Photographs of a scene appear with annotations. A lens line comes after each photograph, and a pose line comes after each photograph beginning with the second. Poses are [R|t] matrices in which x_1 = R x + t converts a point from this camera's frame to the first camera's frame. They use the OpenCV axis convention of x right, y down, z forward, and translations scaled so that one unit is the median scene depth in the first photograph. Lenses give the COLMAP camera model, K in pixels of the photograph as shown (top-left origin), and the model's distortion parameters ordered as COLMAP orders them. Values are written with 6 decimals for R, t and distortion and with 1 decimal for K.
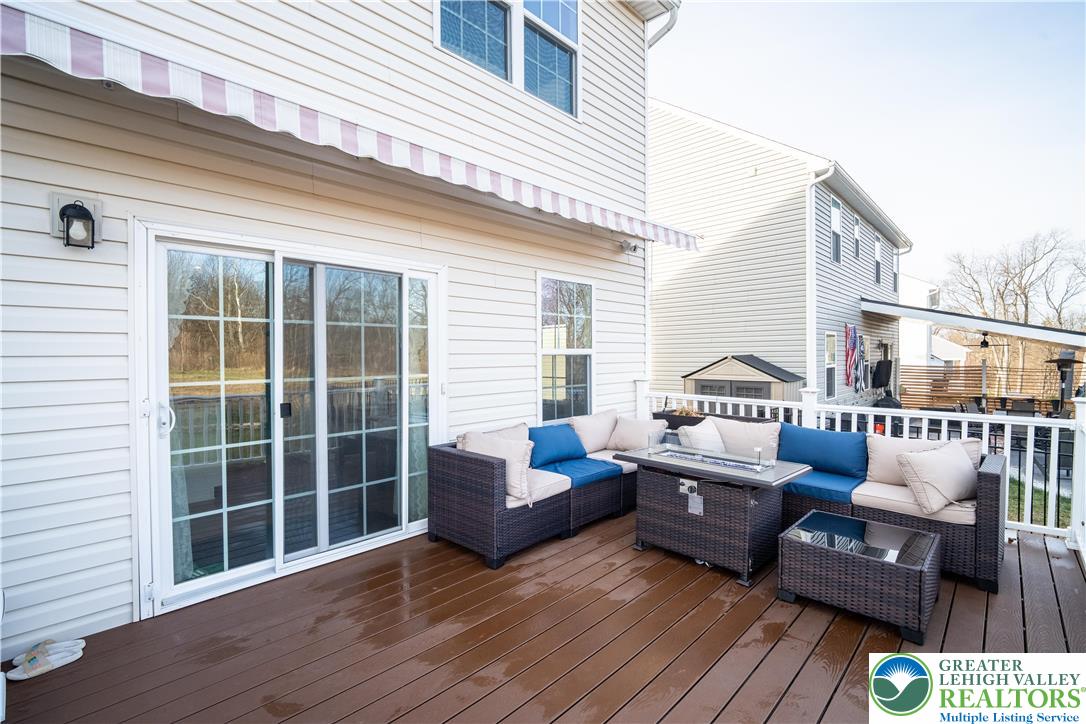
lens RADIAL K [[500.8, 0, 543.0], [0, 500.8, 362.0], [0, 0, 1]] dist [0.000106, 0.000017]
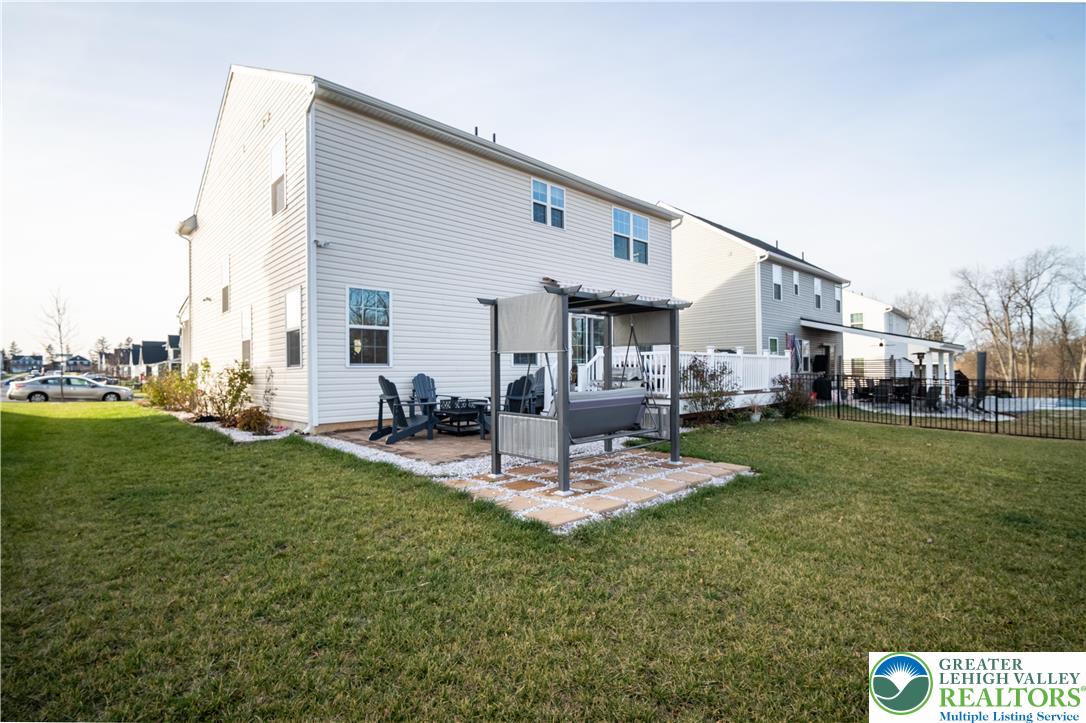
lens RADIAL K [[500.8, 0, 543.0], [0, 500.8, 361.5], [0, 0, 1]] dist [0.000106, 0.000017]
pose [[0.998226, 0.000877, -0.059537, -0.199340], [-0.002200, 0.999752, -0.022167, 0.086049], [0.059503, 0.022259, 0.997980, -1.060056]]
